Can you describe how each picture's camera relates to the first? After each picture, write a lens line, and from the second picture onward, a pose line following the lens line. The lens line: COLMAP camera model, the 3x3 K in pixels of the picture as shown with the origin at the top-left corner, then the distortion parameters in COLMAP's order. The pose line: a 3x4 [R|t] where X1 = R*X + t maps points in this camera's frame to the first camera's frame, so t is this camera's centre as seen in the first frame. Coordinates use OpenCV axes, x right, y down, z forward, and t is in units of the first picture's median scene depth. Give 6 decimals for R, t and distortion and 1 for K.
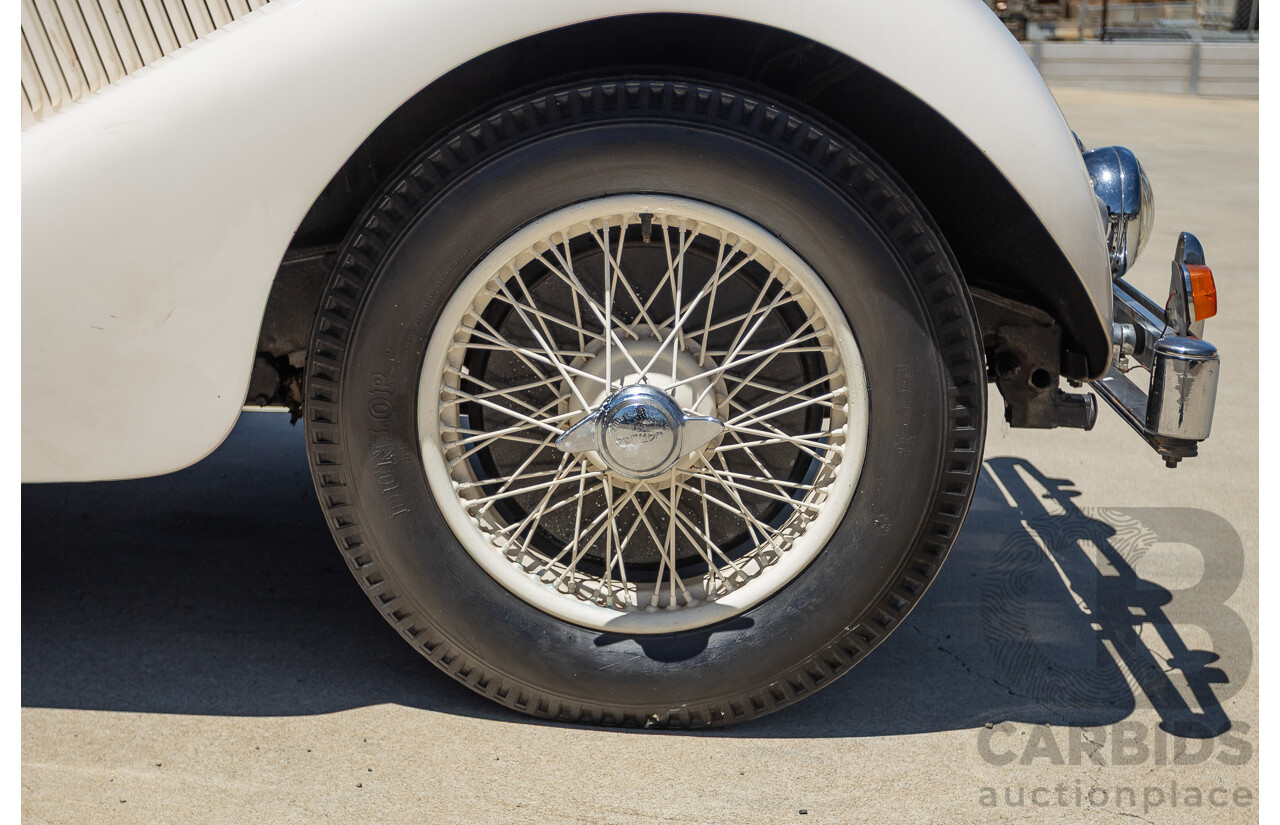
lens RADIAL K [[1854.2, 0, 677.9], [0, 1854.2, 378.5], [0, 0, 1]] dist [-0.029494, 0.000000]
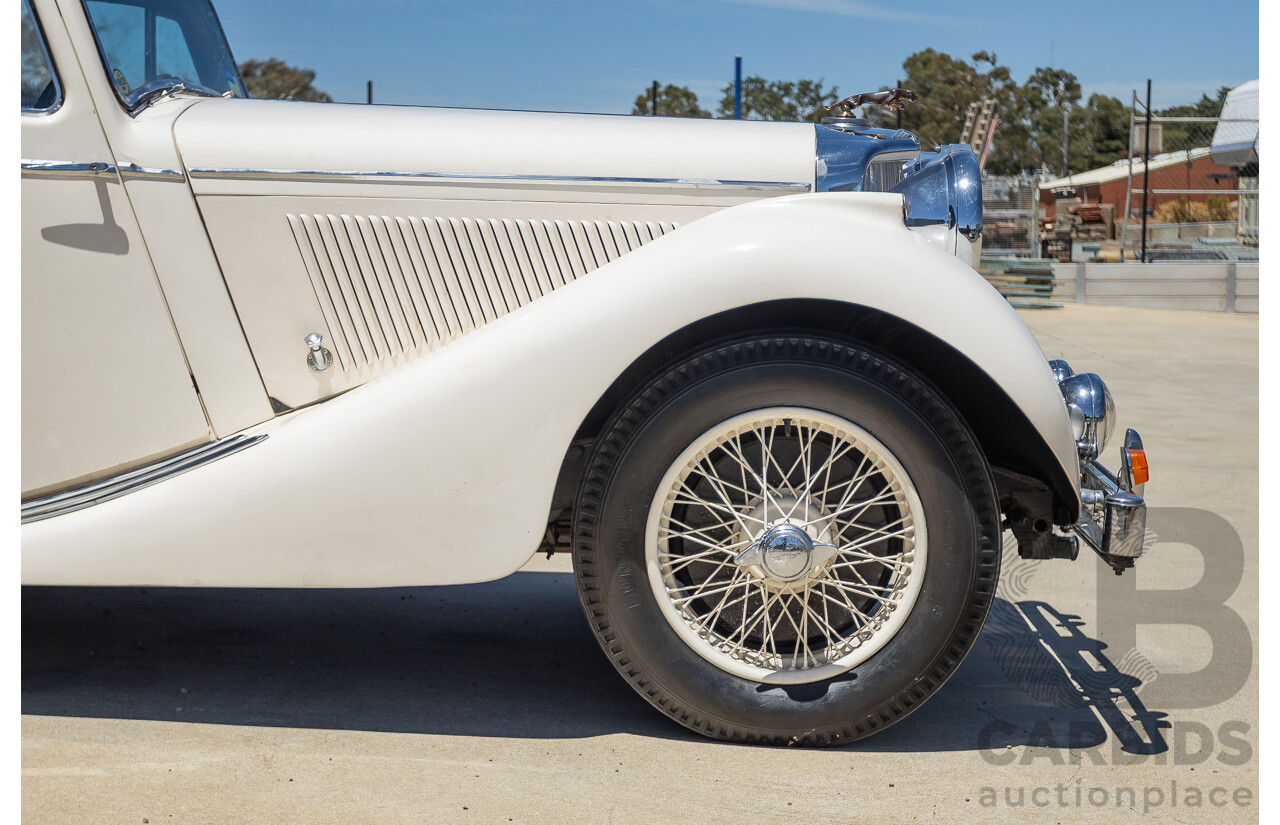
lens RADIAL K [[2152.4, 0, 664.6], [0, 2152.4, 369.7], [0, 0, 1]] dist [-0.016915, 0.000000]
pose [[0.999824, -0.006576, -0.017589, -0.089440], [0.004465, 0.993062, -0.117511, 0.087342], [0.018240, 0.117412, 0.992916, -0.856797]]
